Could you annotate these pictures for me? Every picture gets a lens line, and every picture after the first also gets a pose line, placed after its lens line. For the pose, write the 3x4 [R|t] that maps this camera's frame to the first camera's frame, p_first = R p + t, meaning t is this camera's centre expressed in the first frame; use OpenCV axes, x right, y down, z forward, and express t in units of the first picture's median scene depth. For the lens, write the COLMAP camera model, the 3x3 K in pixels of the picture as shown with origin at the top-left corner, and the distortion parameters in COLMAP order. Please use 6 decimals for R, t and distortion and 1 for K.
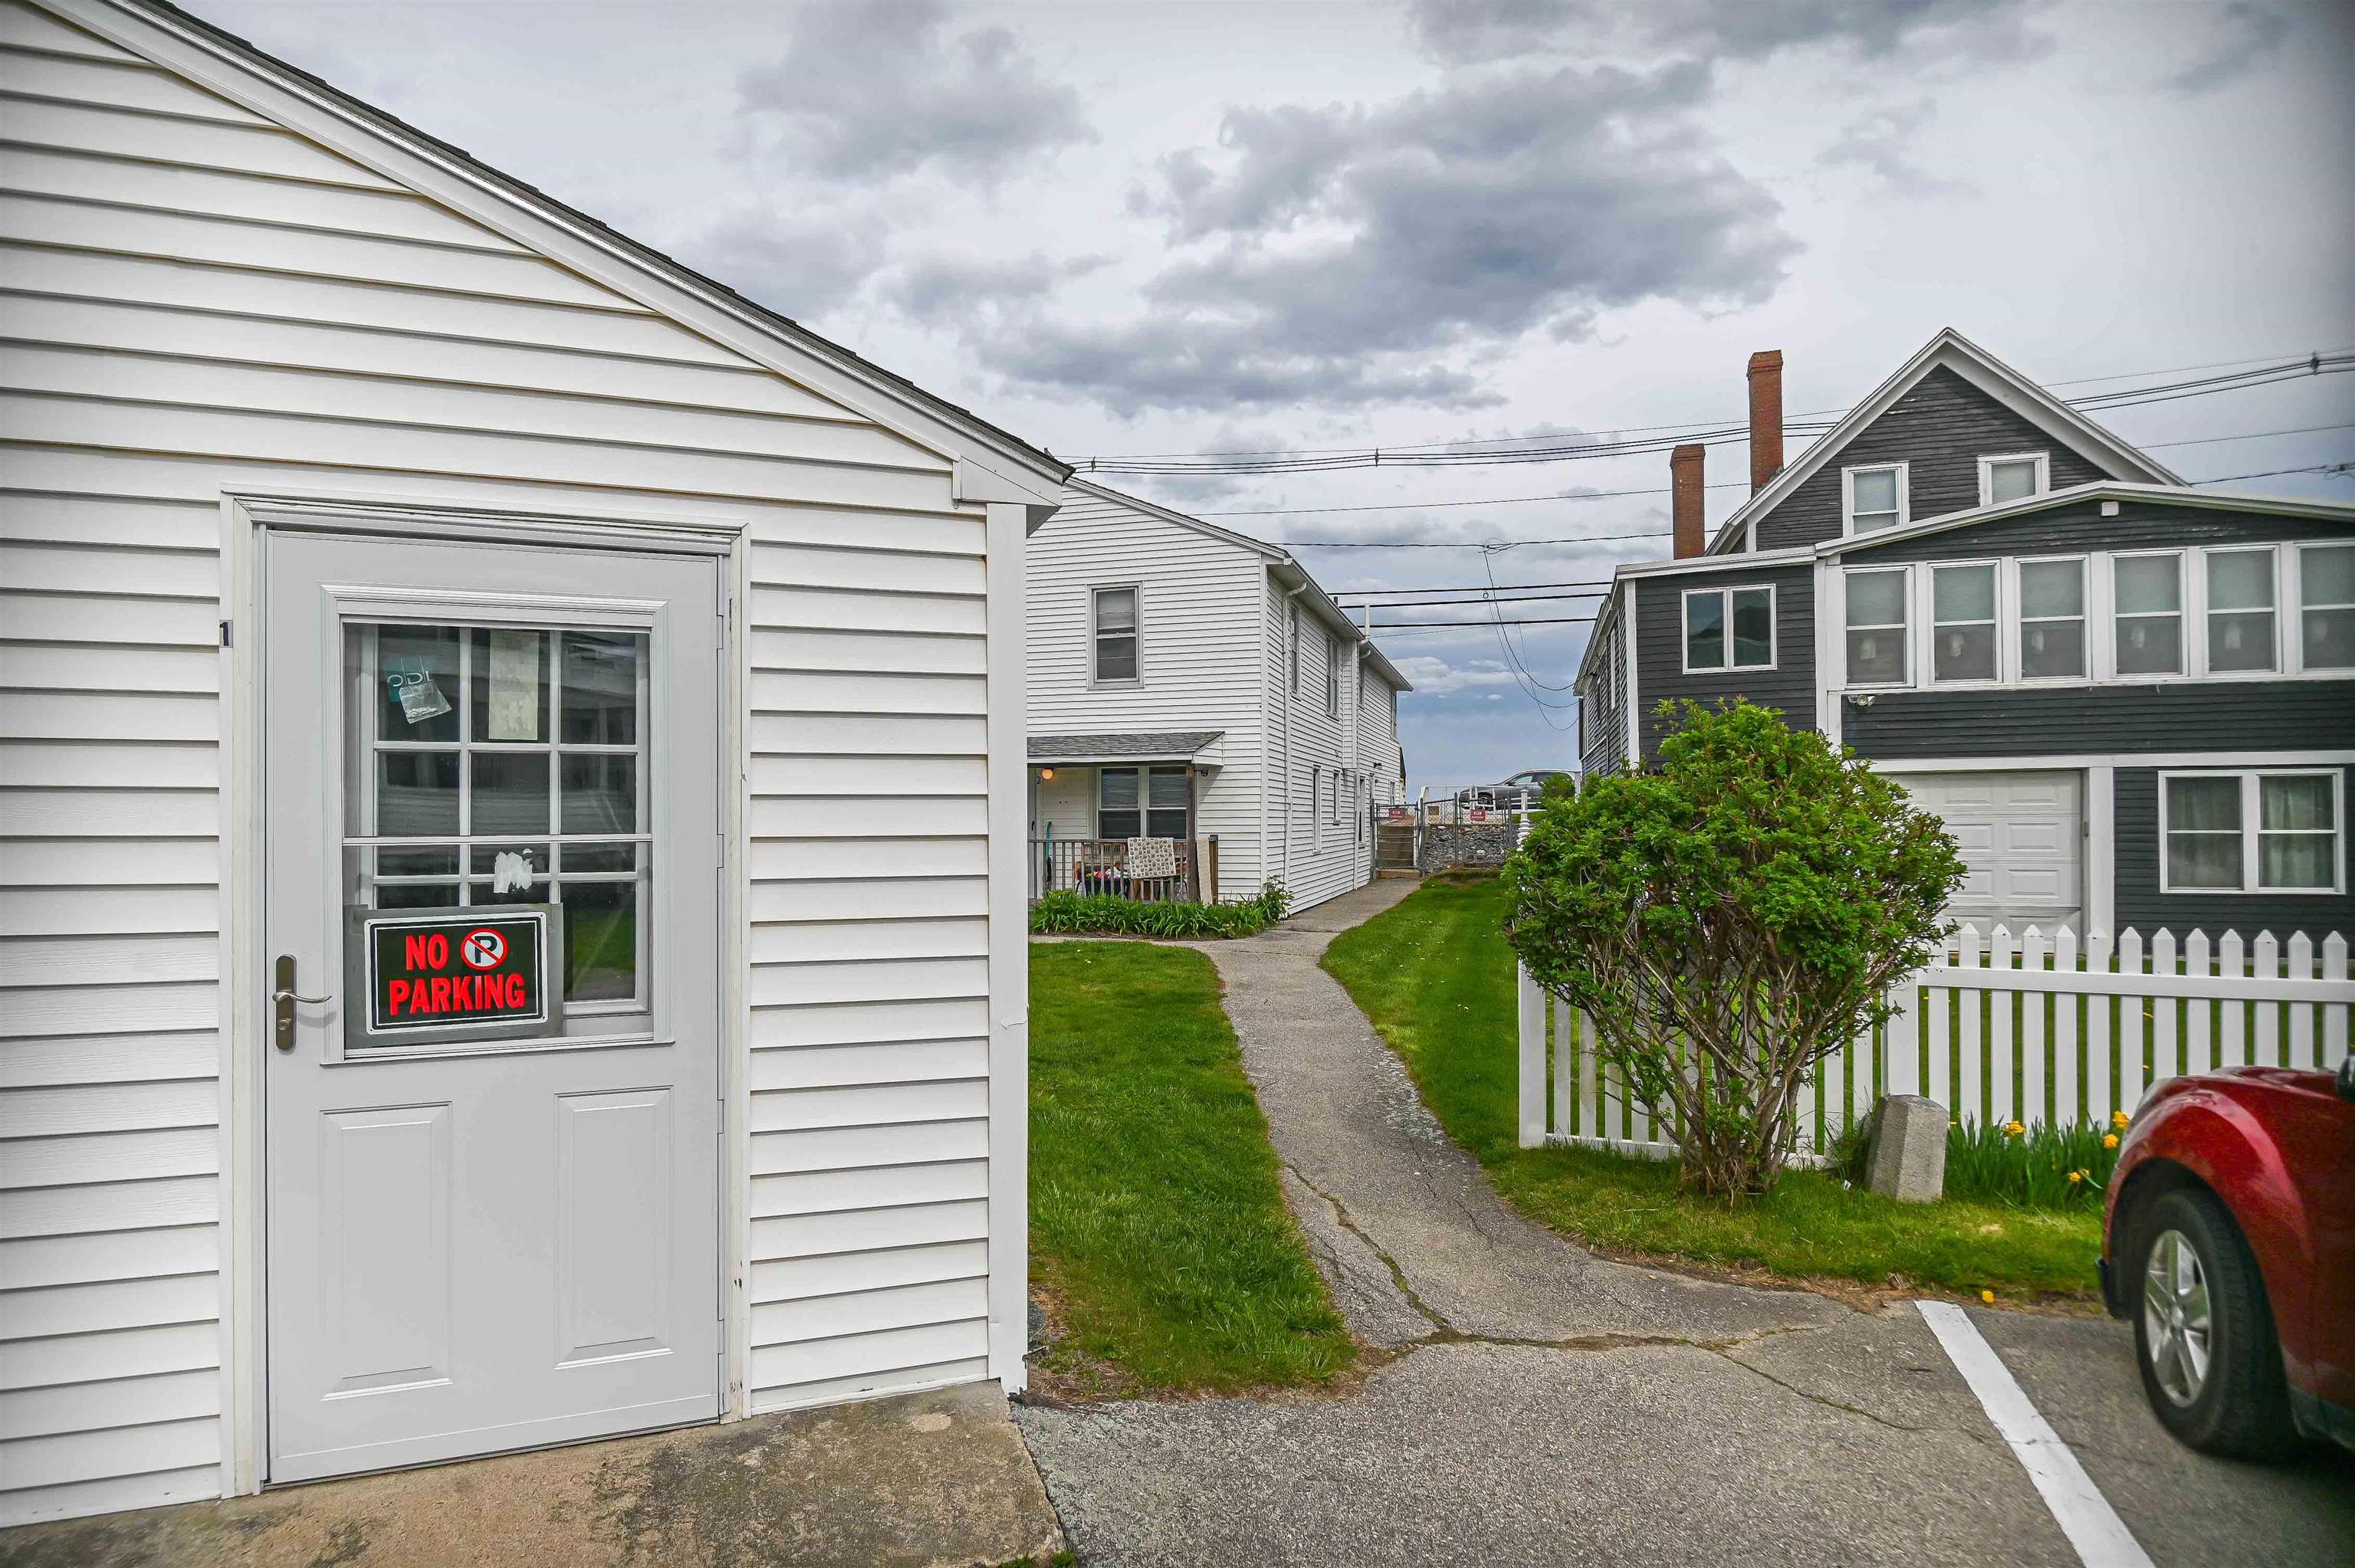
lens RADIAL K [[1282.7, 0, 1171.3], [0, 1282.7, 796.4], [0, 0, 1]] dist [0.004755, -0.023825]
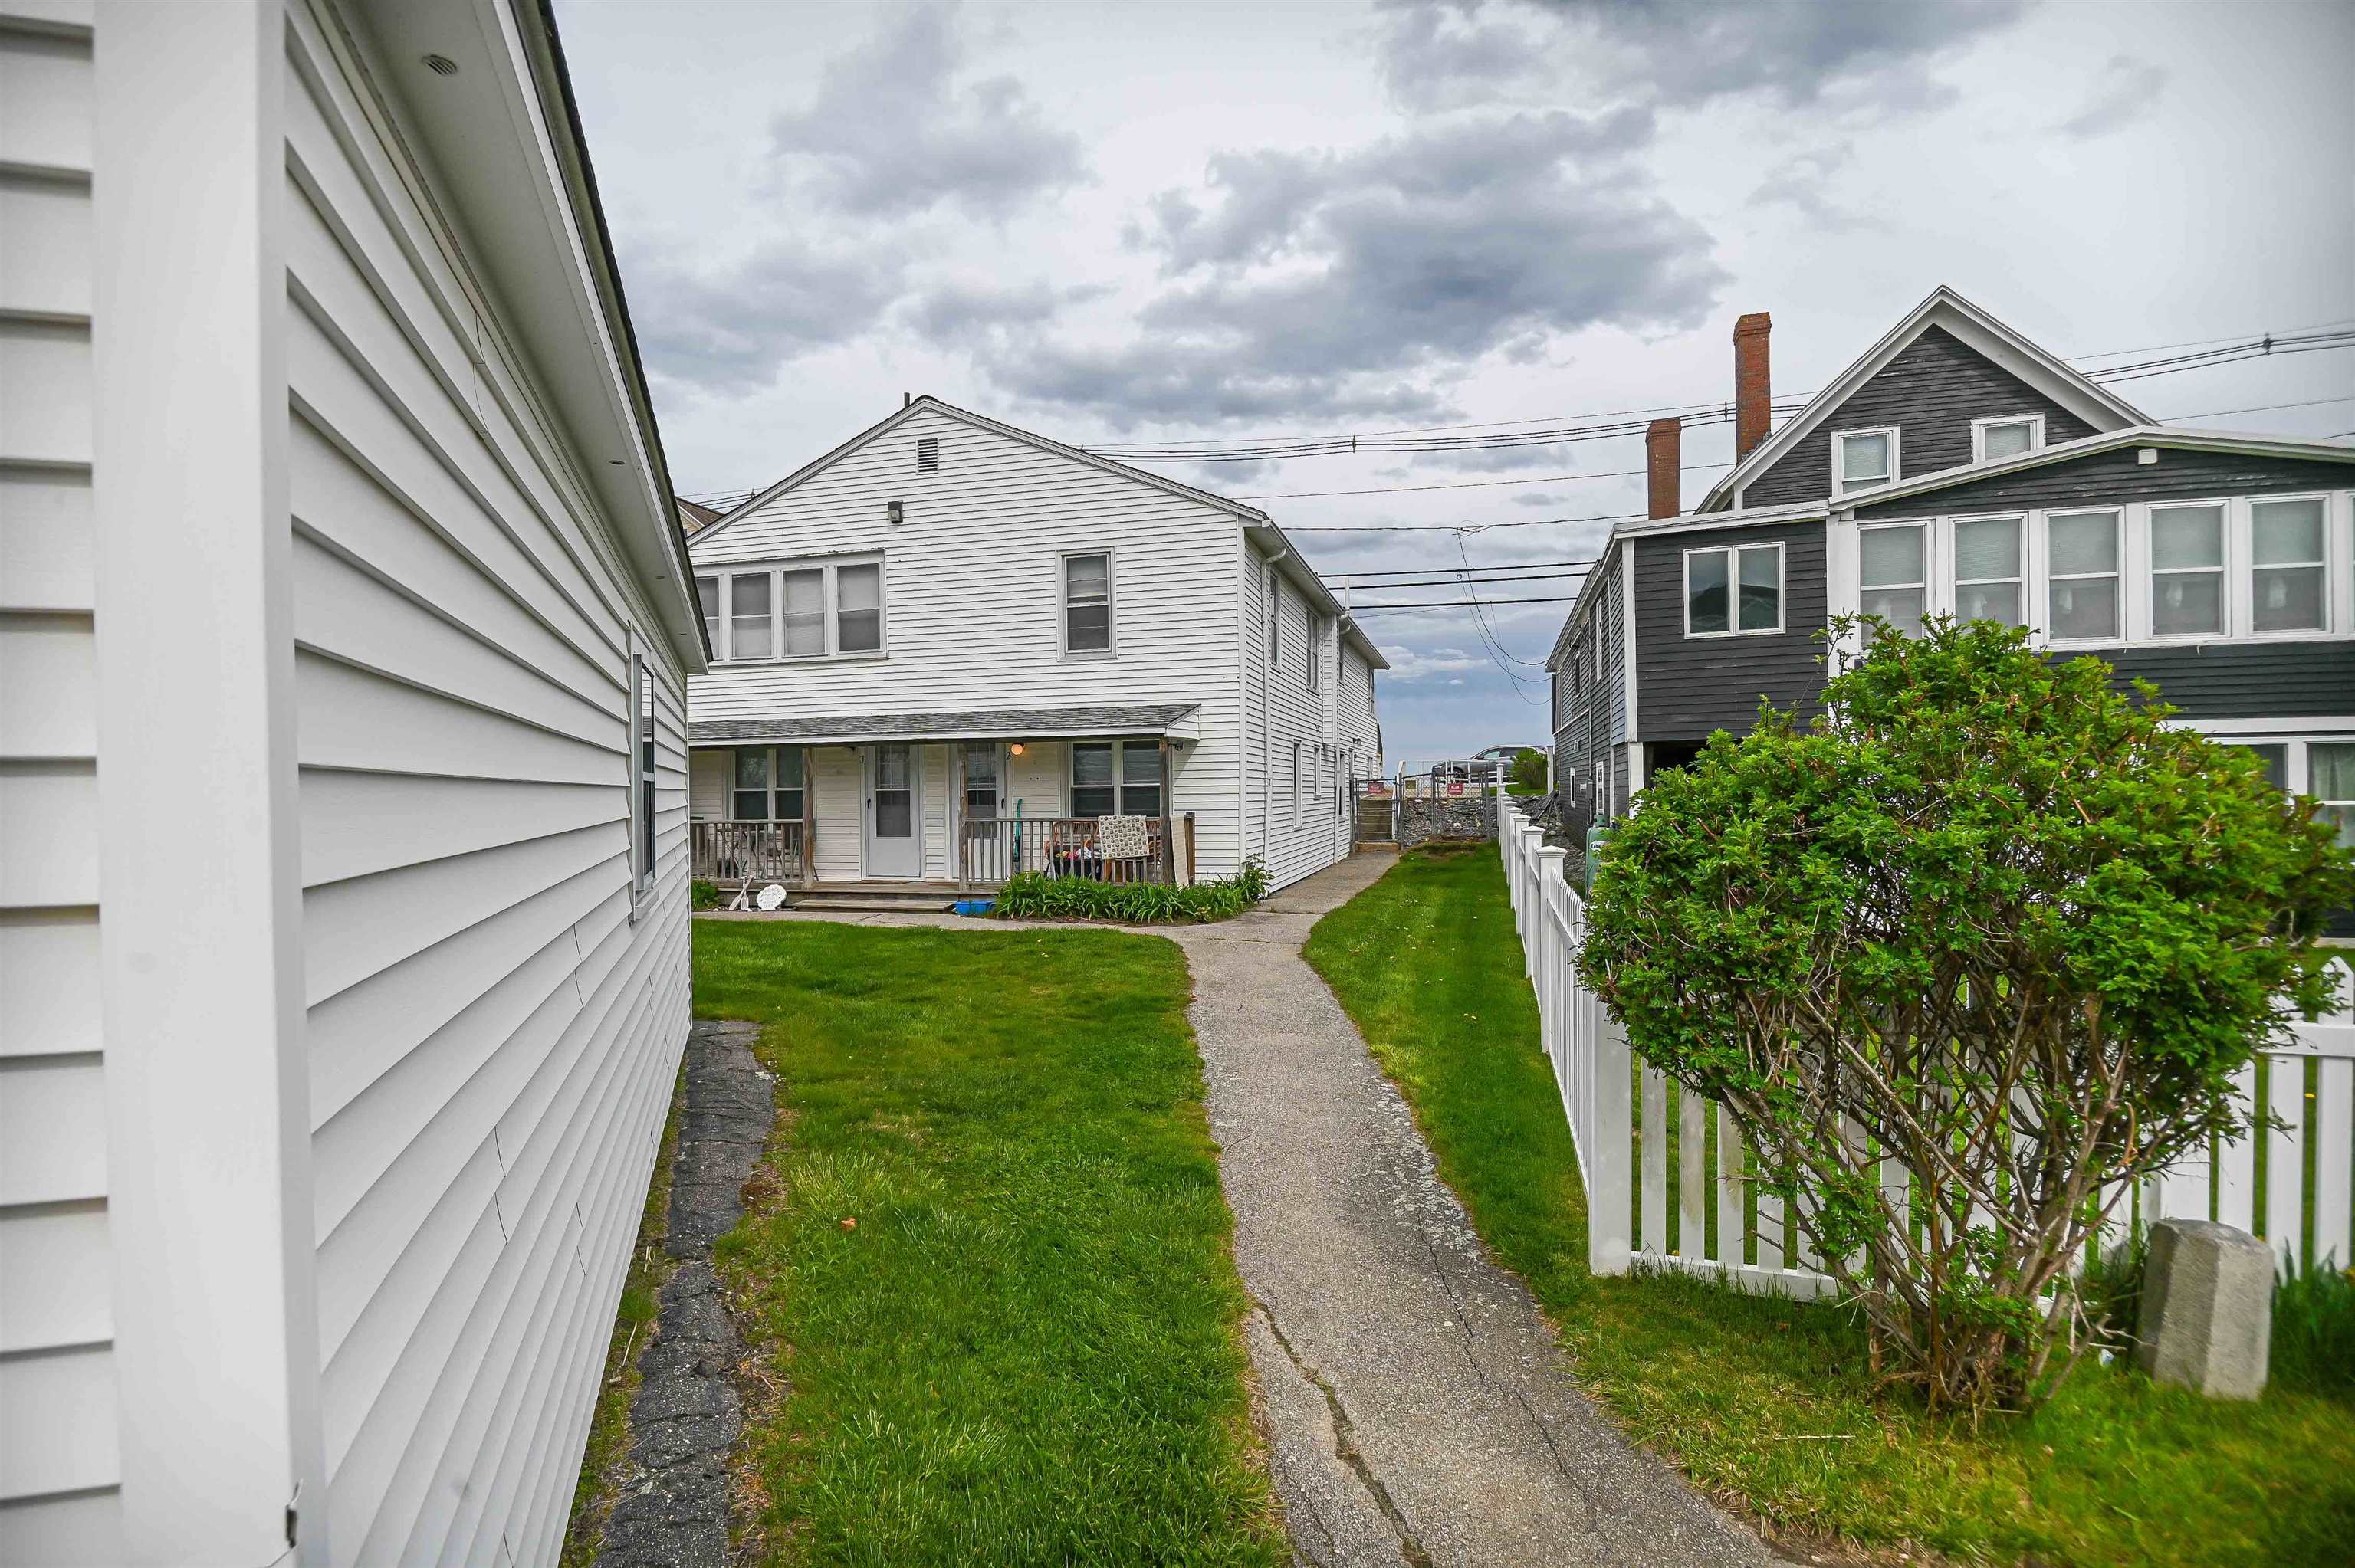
lens RADIAL K [[1131.4, 0, 1173.5], [0, 1131.4, 795.1], [0, 0, 1]] dist [-0.001204, -0.019426]
pose [[0.999971, -0.006519, 0.003964, 0.015388], [0.006440, 0.999784, 0.019759, 0.000526], [-0.004092, -0.019733, 0.999797, 0.138136]]
